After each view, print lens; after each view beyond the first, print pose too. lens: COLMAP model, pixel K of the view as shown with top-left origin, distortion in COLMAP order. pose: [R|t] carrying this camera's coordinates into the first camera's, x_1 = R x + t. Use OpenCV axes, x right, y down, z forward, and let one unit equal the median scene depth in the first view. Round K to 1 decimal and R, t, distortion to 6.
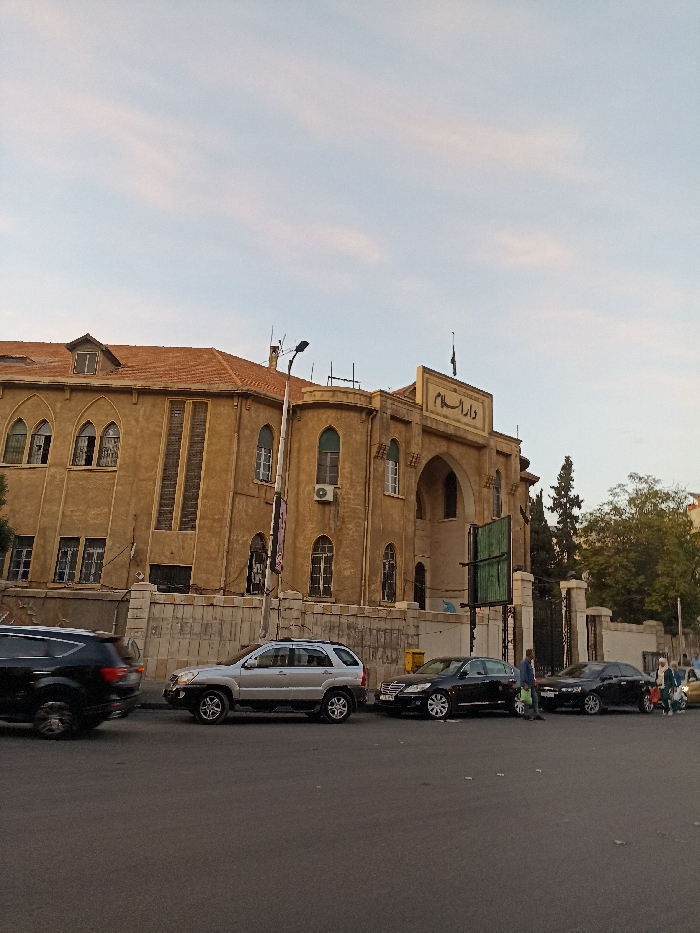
lens RADIAL K [[705.3, 0, 350.0], [0, 705.3, 466.5], [0, 0, 1]] dist [0.067788, -0.000308]
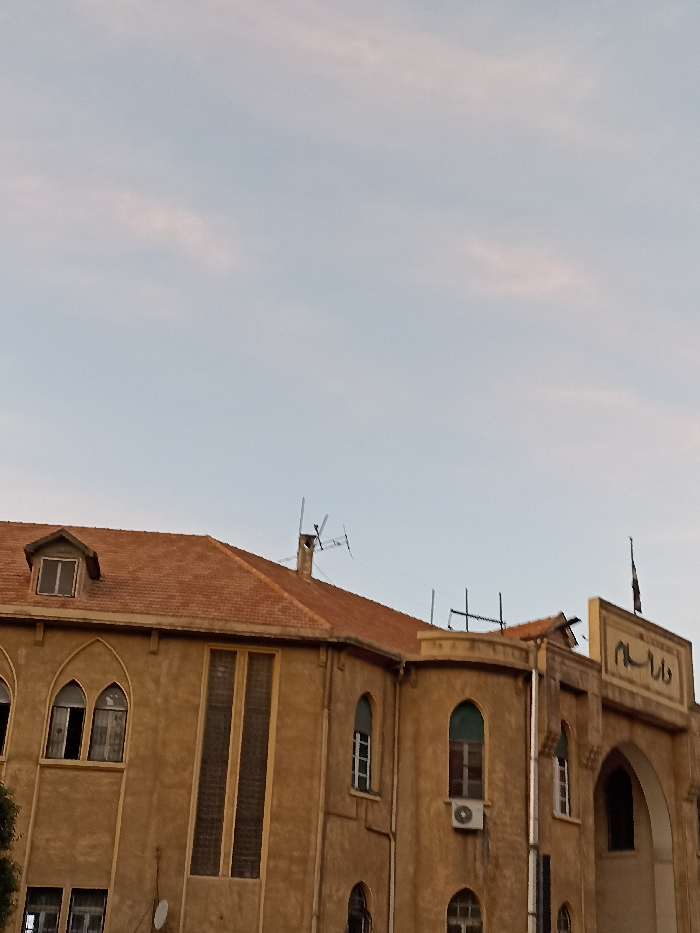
lens RADIAL K [[1420.6, 0, 350.0], [0, 1420.6, 466.5], [0, 0, 1]] dist [0.107928, -0.053879]
pose [[0.991898, 0.047986, 0.117621, -0.285800], [-0.030368, 0.988634, -0.147242, -0.071806], [-0.123350, 0.142478, 0.982082, -0.227171]]
